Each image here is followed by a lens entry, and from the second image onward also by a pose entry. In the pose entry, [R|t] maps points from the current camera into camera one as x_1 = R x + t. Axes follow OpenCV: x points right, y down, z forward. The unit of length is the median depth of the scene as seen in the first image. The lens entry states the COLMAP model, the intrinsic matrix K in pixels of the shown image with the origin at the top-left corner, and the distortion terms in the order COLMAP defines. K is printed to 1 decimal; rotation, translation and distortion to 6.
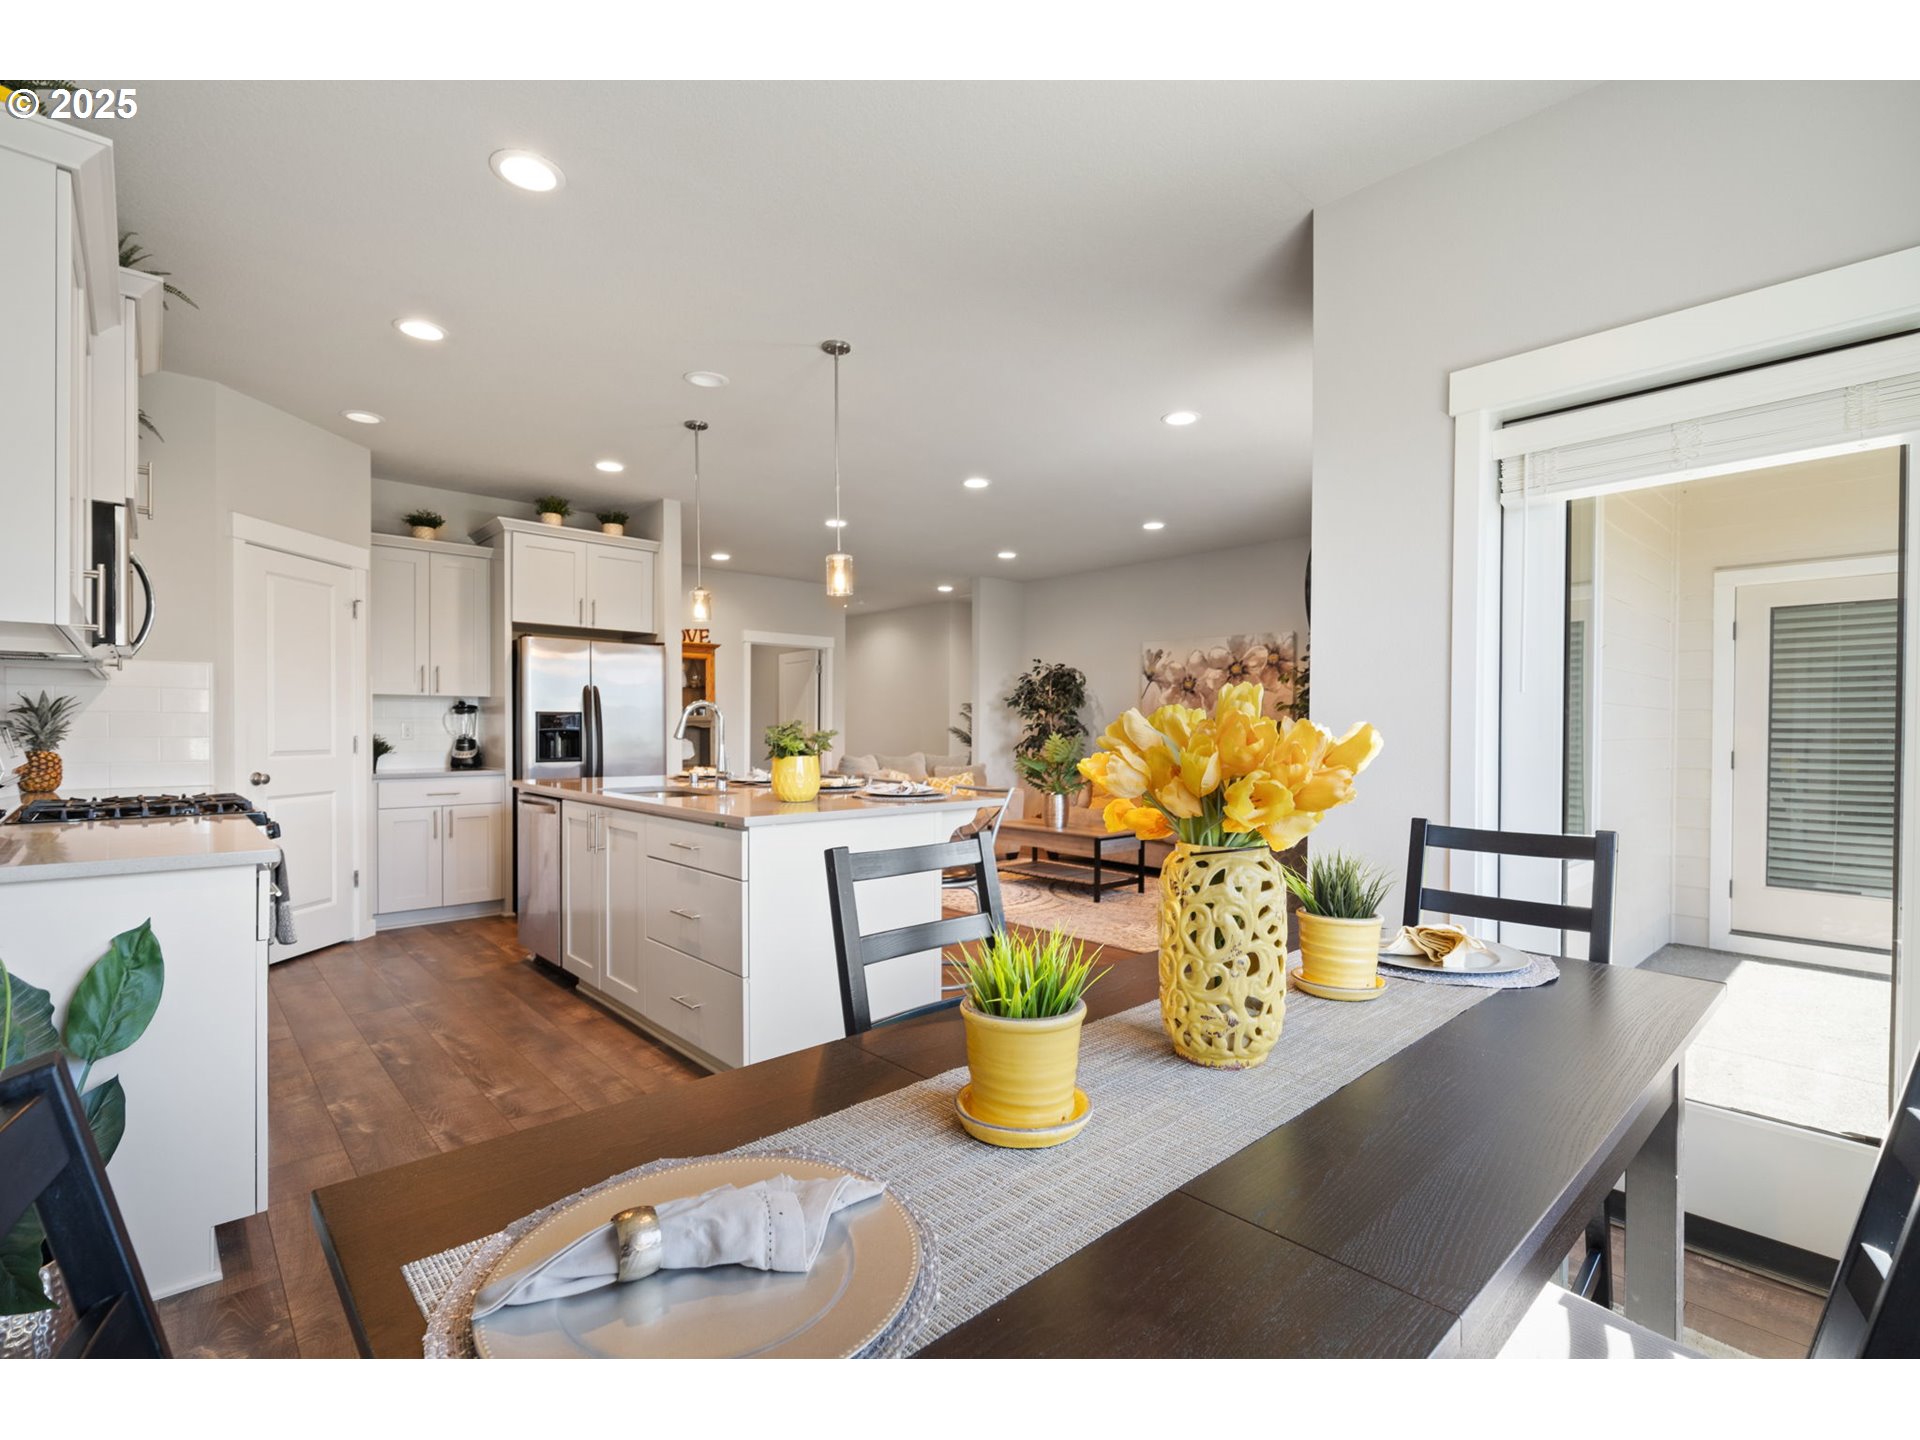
lens RADIAL K [[888.6, 0, 964.8], [0, 888.6, 737.7], [0, 0, 1]] dist [0.000672, 0.000064]
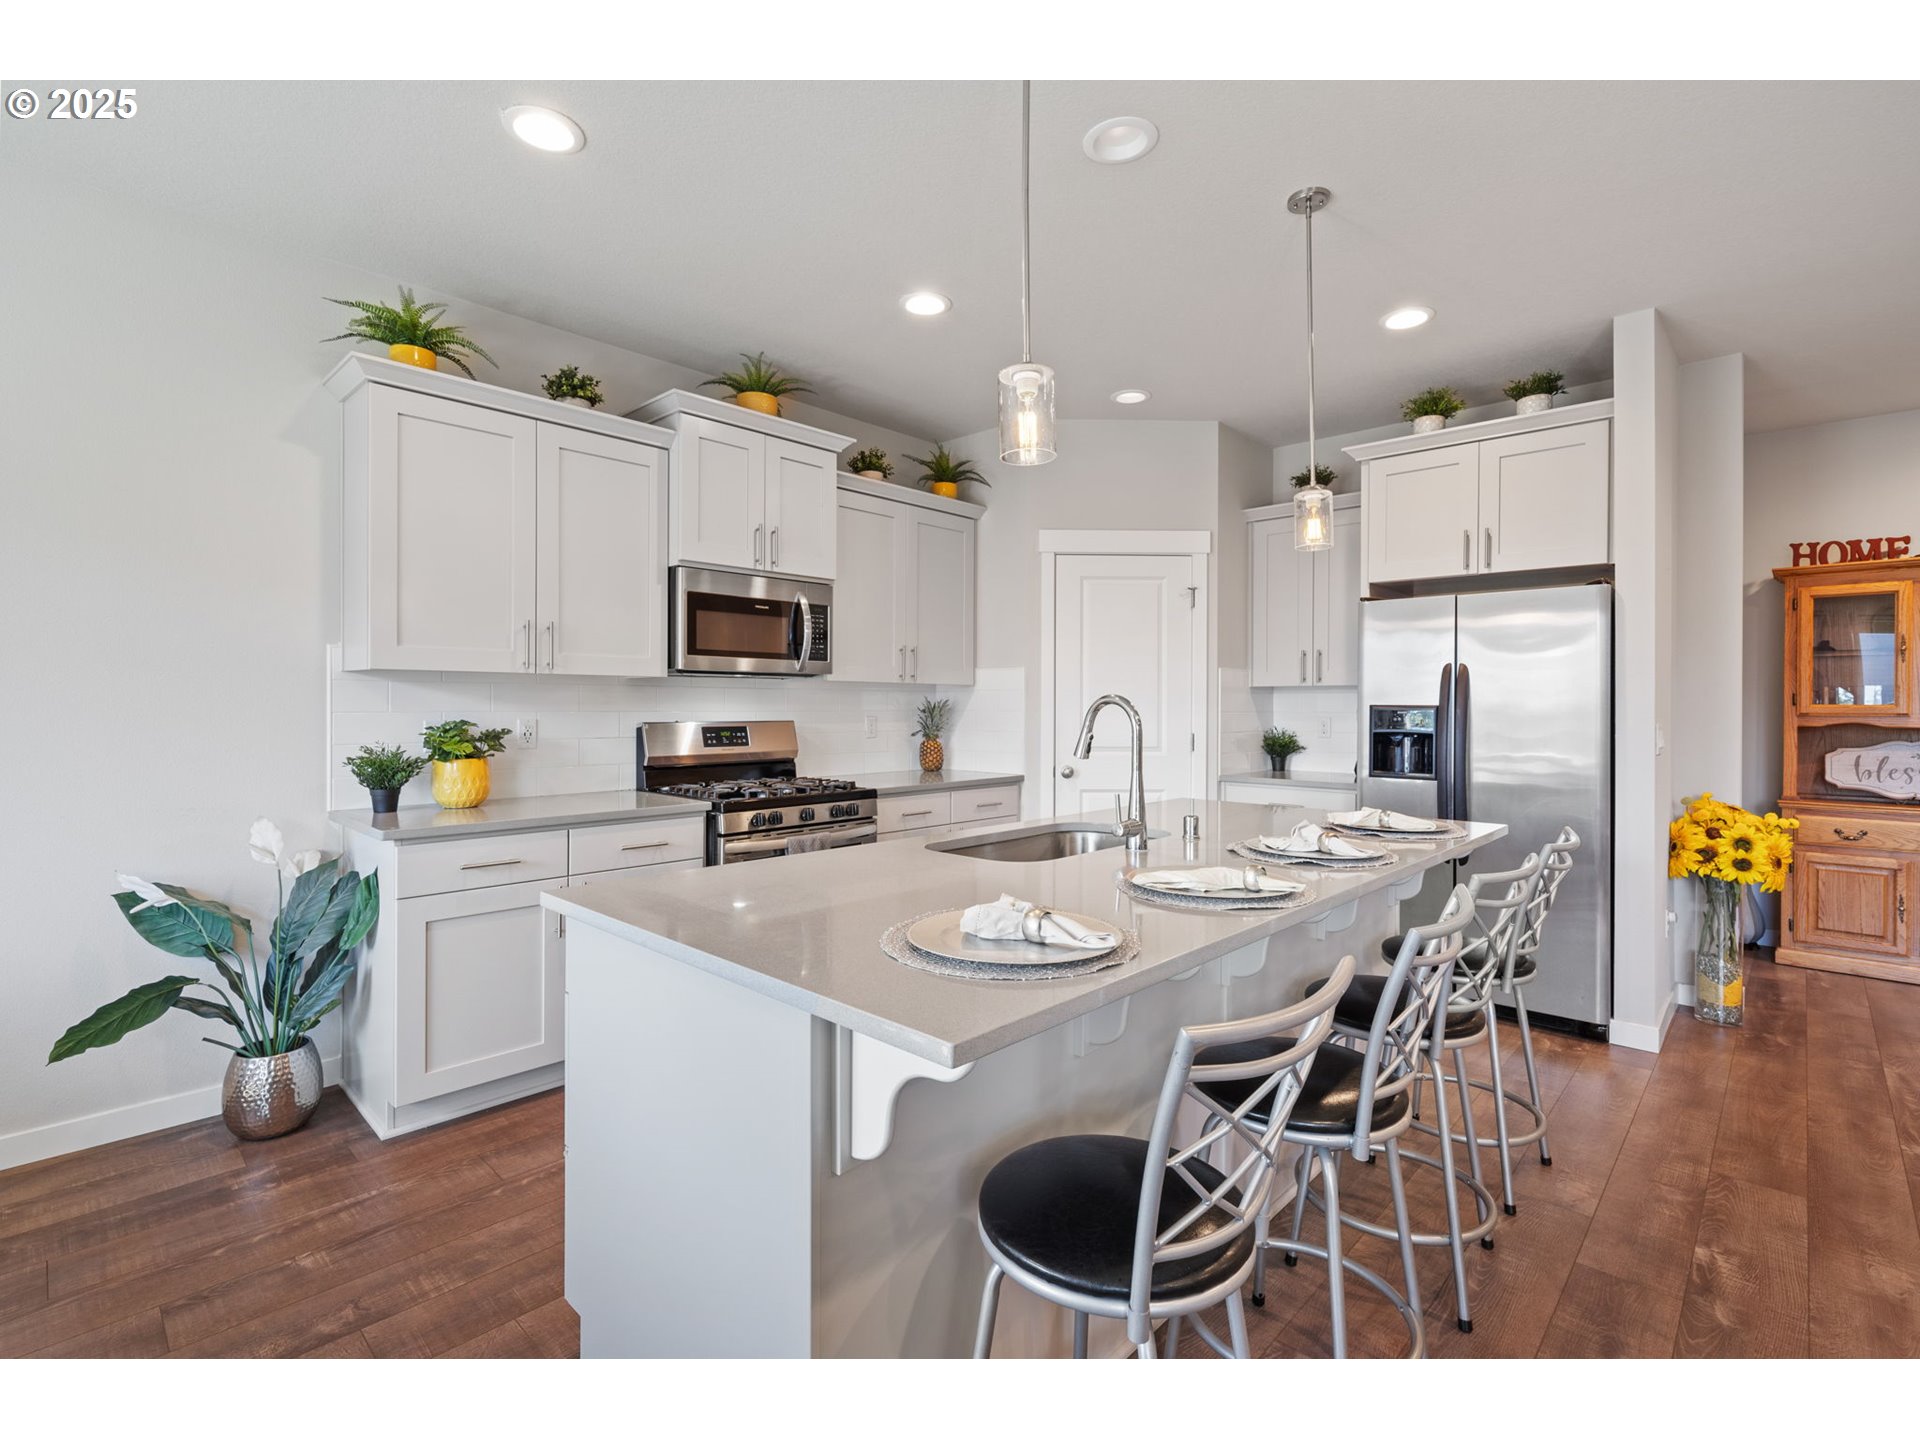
lens RADIAL K [[879.7, 0, 960.0], [0, 879.7, 720.0], [0, 0, 1]] dist [0.000043, 0.000059]
pose [[0.069776, 0.014980, -0.997450, 0.191715], [-0.013388, 0.999811, 0.014079, -0.022133], [0.997473, 0.012371, 0.069963, 0.592381]]
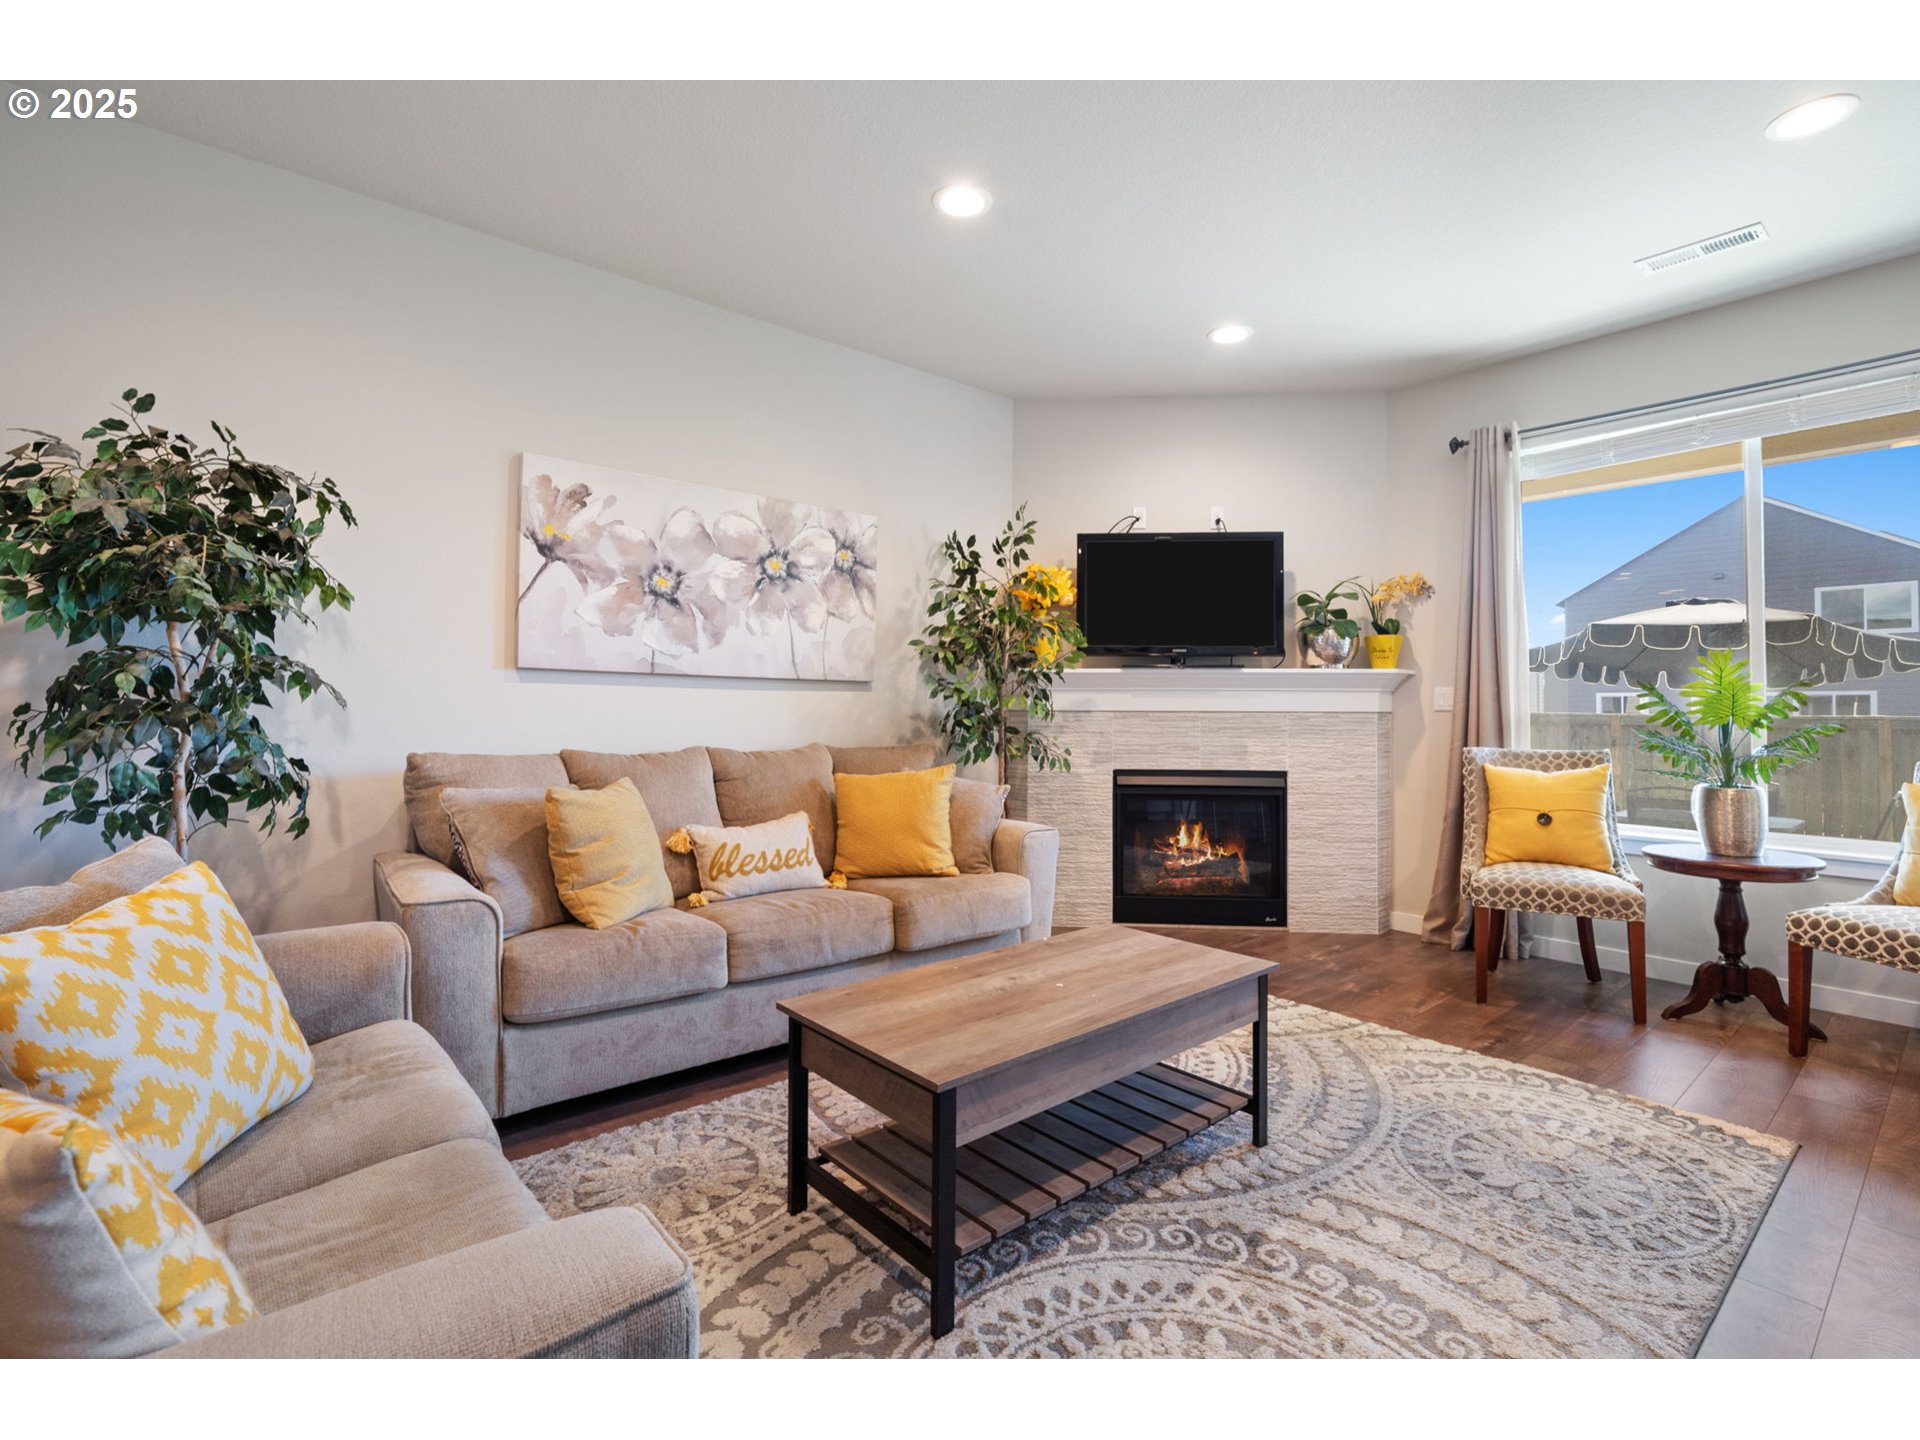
lens RADIAL K [[887.6, 0, 963.9], [0, 887.6, 693.0], [0, 0, 1]] dist [-0.000688, -0.000123]
pose [[0.036233, 0.016001, 0.999215, -0.241091], [0.006454, 0.999847, -0.016245, 0.001989], [-0.999323, 0.007038, 0.036125, 1.172047]]
